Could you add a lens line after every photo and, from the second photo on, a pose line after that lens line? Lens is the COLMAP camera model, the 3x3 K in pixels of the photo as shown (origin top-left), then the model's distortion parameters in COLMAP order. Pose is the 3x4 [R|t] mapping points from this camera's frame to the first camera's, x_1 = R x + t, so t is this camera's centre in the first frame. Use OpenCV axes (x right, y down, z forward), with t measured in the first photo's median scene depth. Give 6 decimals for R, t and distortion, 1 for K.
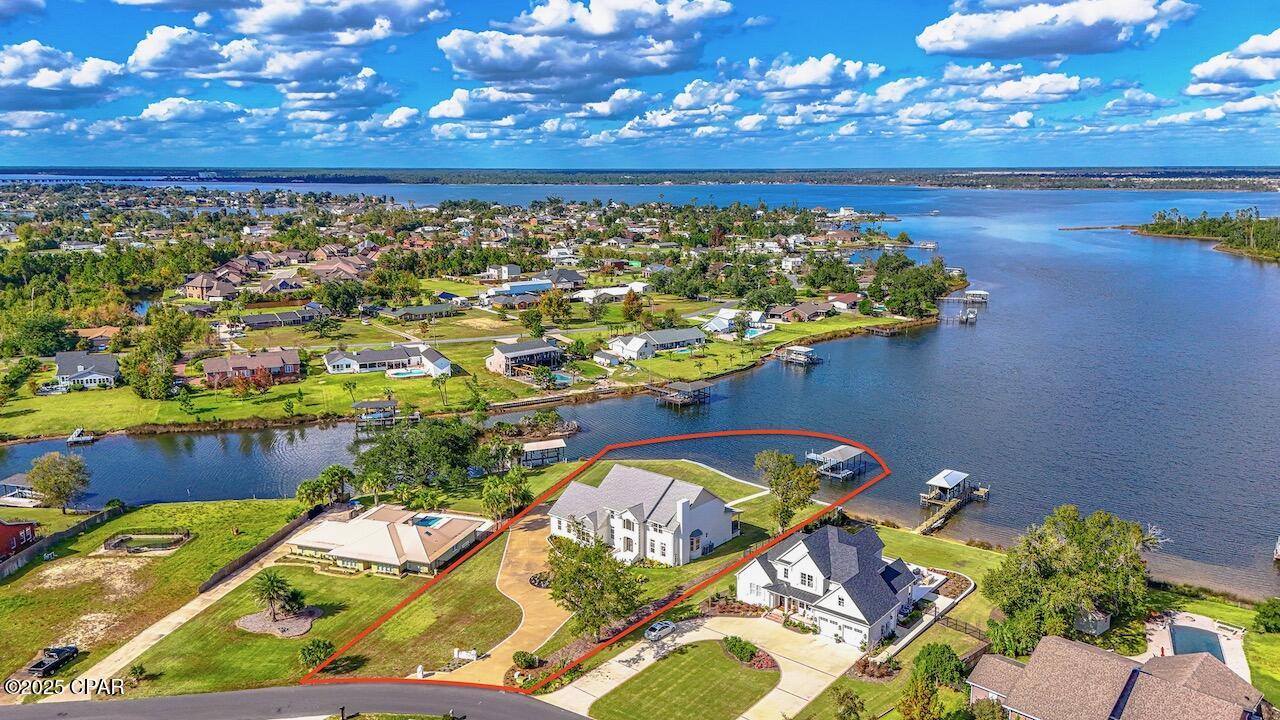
lens RADIAL K [[949.7, 0, 640.0], [0, 949.7, 360.0], [0, 0, 1]] dist [0.092212, -0.101232]
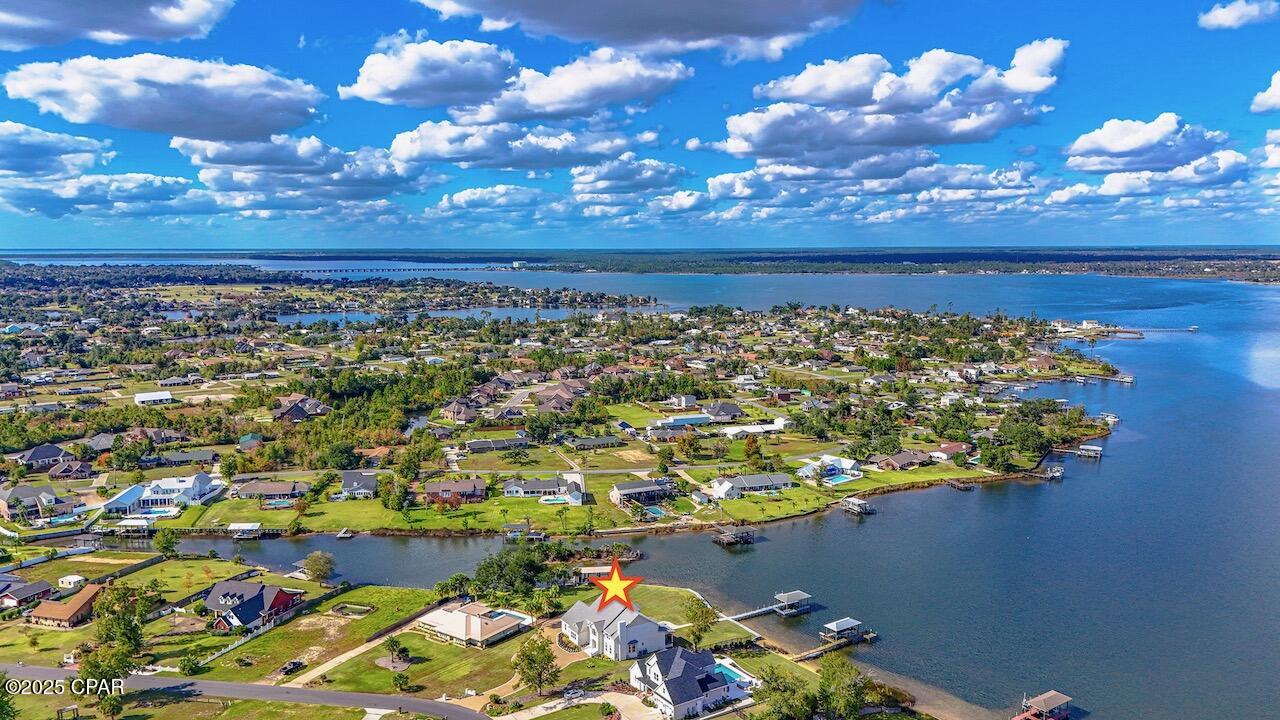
lens RADIAL K [[949.7, 0, 640.0], [0, 949.7, 360.0], [0, 0, 1]] dist [0.092212, -0.101232]
pose [[0.955520, 0.036791, -0.292623, 0.288493], [-0.059266, 0.995902, -0.068313, -0.104797], [0.288911, 0.082618, 0.953785, -0.340230]]
